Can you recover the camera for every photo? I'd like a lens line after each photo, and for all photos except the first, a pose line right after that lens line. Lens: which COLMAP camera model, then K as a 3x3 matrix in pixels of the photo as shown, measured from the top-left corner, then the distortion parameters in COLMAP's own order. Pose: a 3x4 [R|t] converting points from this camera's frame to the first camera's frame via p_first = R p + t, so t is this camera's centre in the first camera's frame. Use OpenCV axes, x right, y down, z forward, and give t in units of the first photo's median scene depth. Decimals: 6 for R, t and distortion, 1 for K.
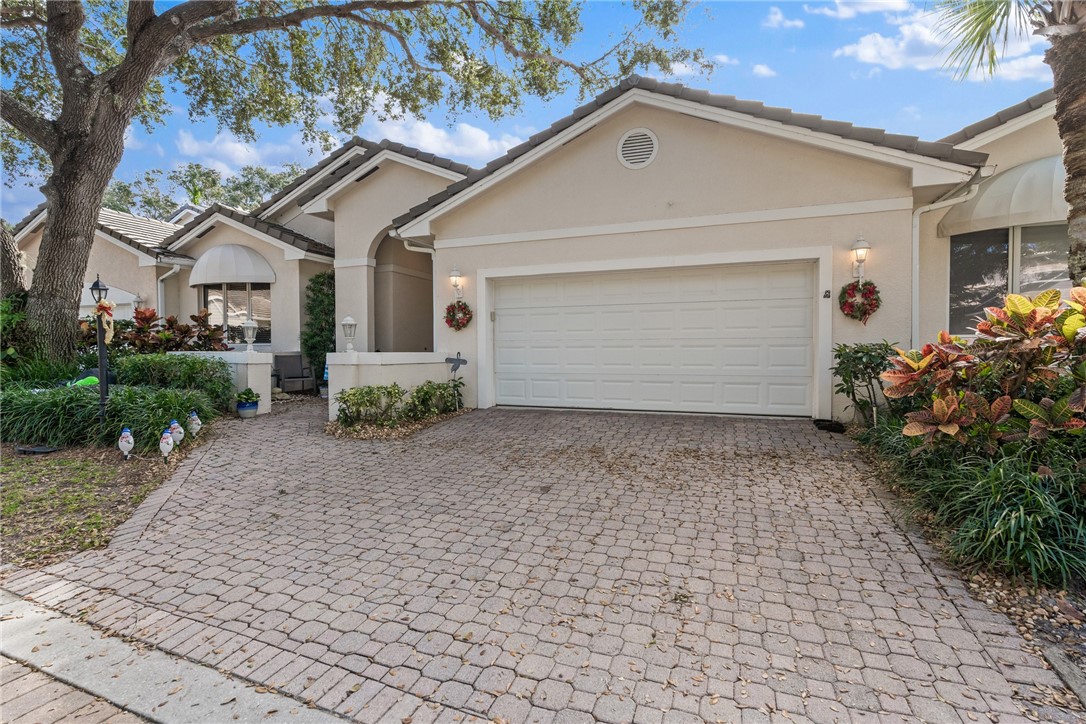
lens RADIAL K [[501.9, 0, 543.0], [0, 501.9, 362.0], [0, 0, 1]] dist [0.002164, 0.000229]
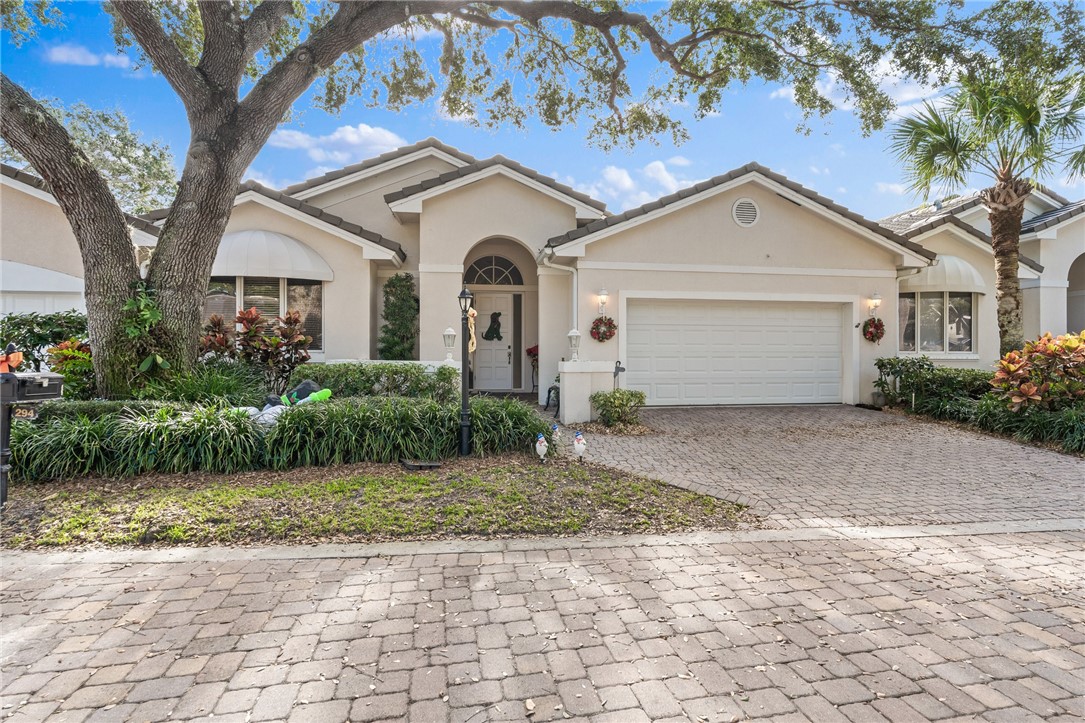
lens RADIAL K [[534.2, 0, 542.5], [0, 534.2, 361.5], [0, 0, 1]] dist [-0.001255, 0.000064]
pose [[0.869754, 0.000241, 0.493486, -1.011633], [0.009276, 0.999815, -0.016837, -0.000057], [-0.493399, 0.019221, 0.869591, 0.015731]]
